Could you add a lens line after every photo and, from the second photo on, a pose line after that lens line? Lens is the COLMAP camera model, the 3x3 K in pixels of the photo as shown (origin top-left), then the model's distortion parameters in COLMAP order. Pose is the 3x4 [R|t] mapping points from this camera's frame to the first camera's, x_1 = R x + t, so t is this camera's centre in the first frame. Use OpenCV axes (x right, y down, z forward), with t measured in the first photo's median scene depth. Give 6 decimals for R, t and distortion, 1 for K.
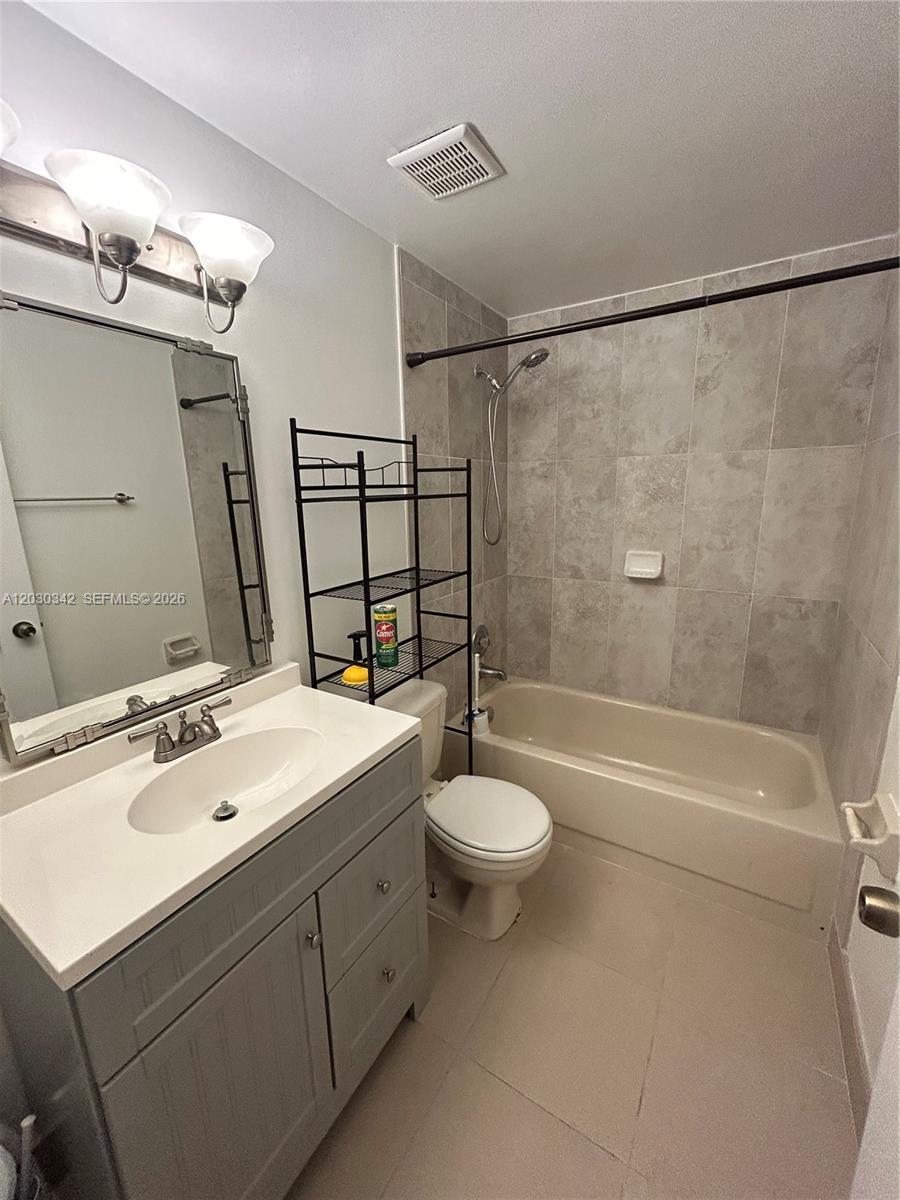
lens RADIAL K [[483.5, 0, 450.0], [0, 483.5, 600.0], [0, 0, 1]] dist [0.001834, 0.000393]
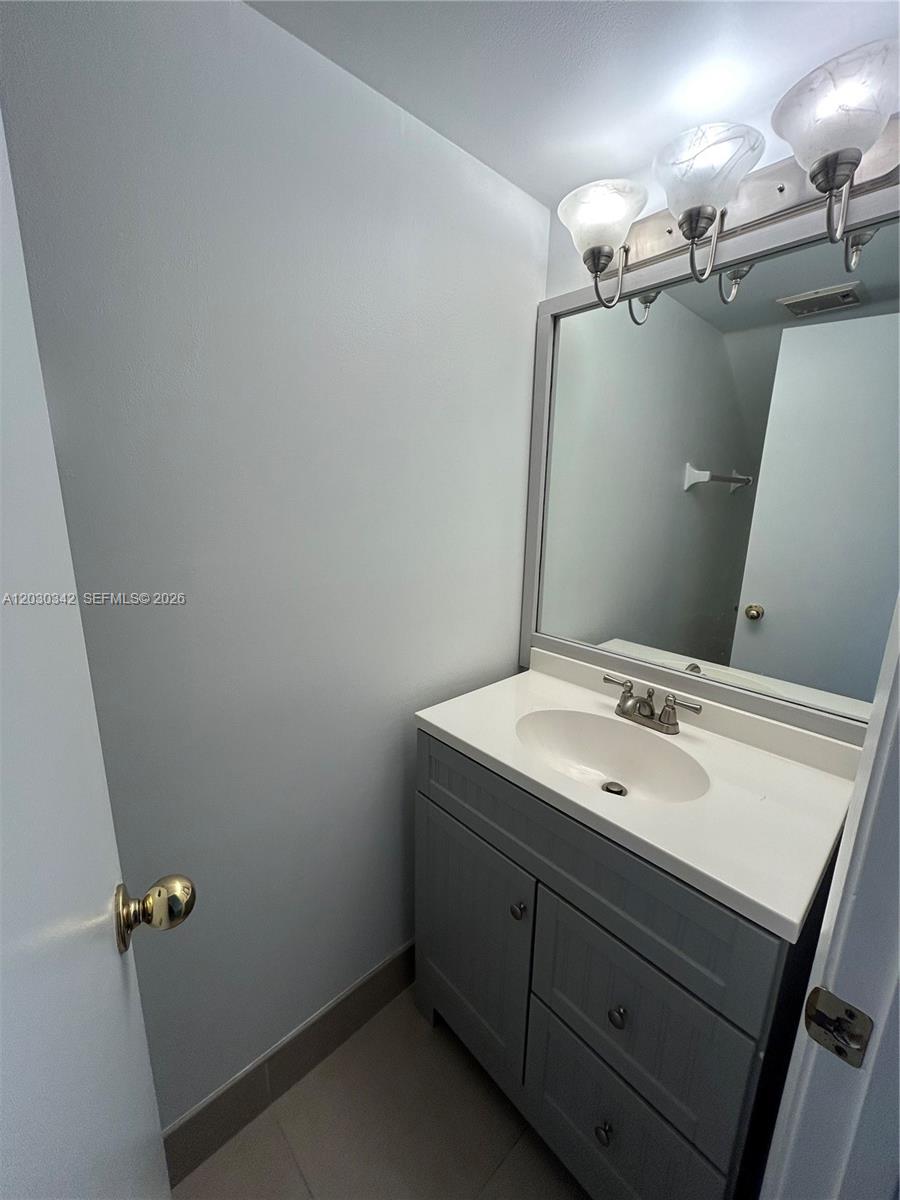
lens RADIAL K [[483.5, 0, 450.0], [0, 483.5, 600.0], [0, 0, 1]] dist [0.001834, 0.000393]
pose [[-0.265274, 0.228375, -0.936736, 0.291847], [-0.228899, 0.928851, 0.291274, -0.085982], [0.936608, 0.291685, -0.194125, 0.452340]]
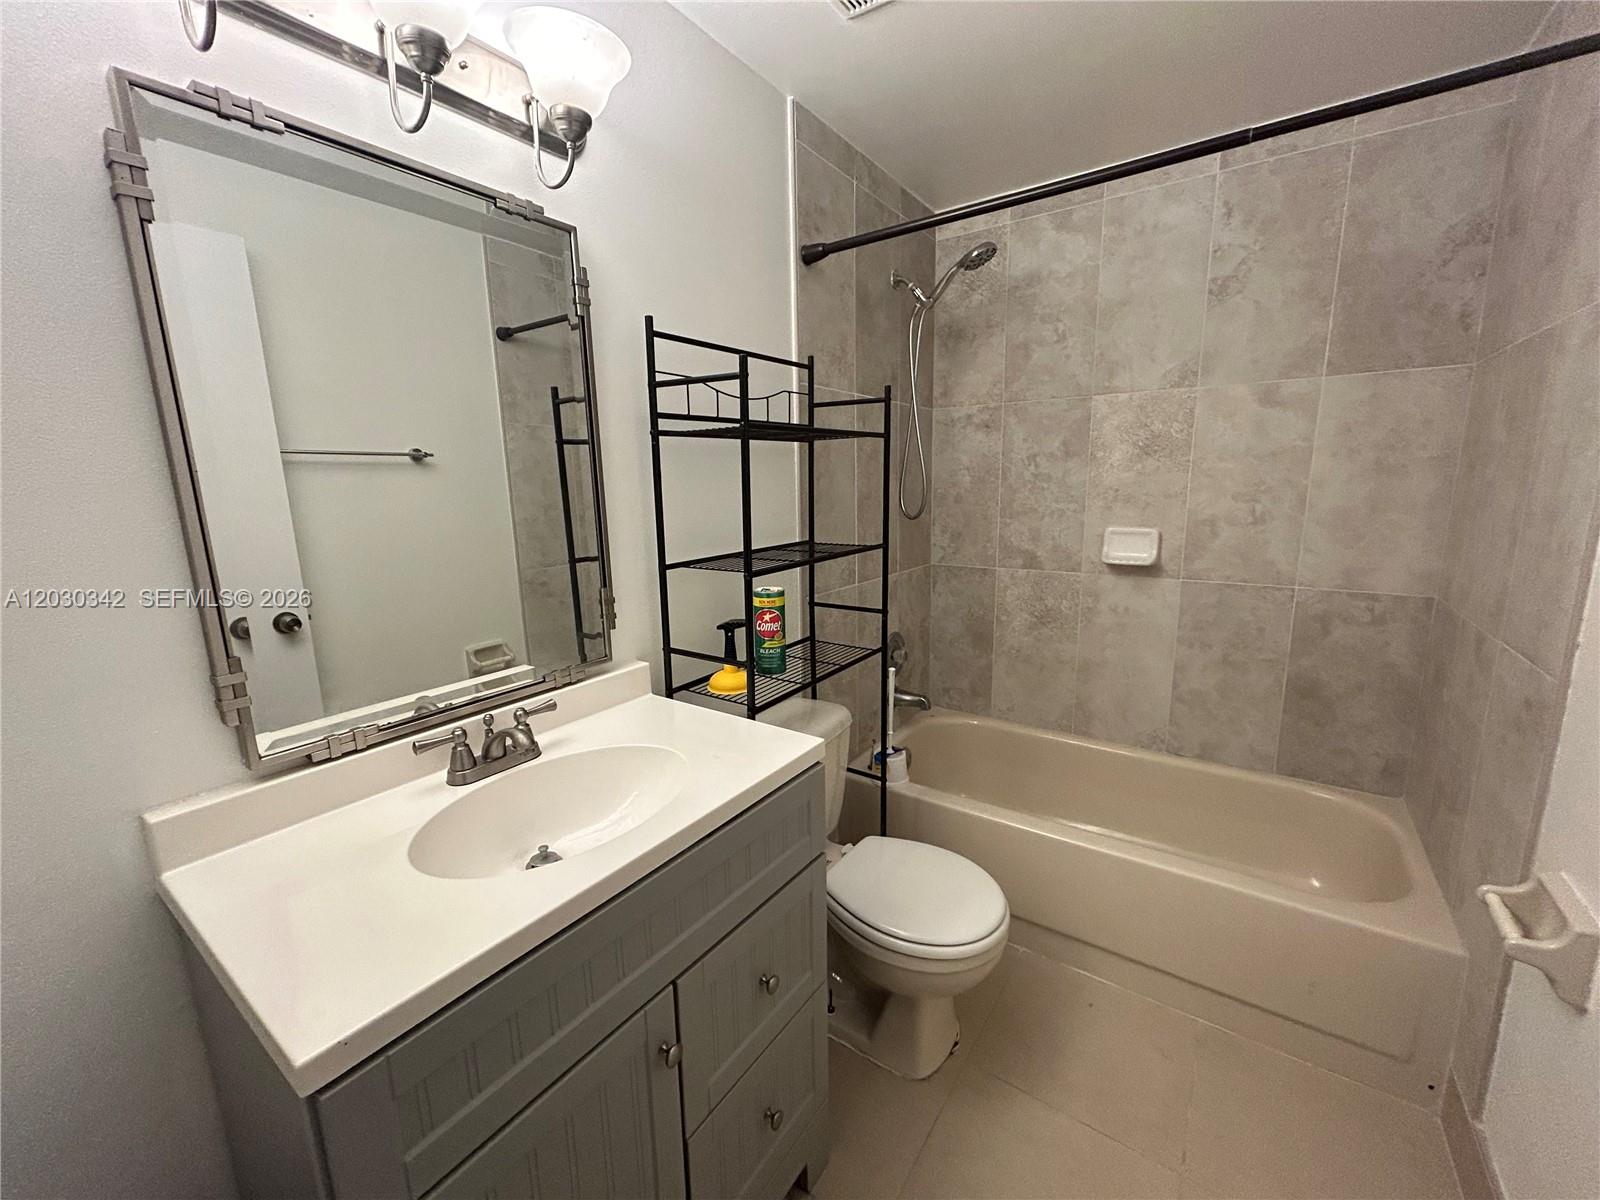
lens RADIAL K [[644.6, 0, 797.0], [0, 644.6, 601.5], [0, 0, 1]] dist [0.001834, 0.000393]
pose [[0.998020, 0.011371, -0.061861, -0.030310], [-0.013389, 0.999389, -0.032297, 0.054576], [0.061456, 0.033062, 0.997562, 0.052561]]
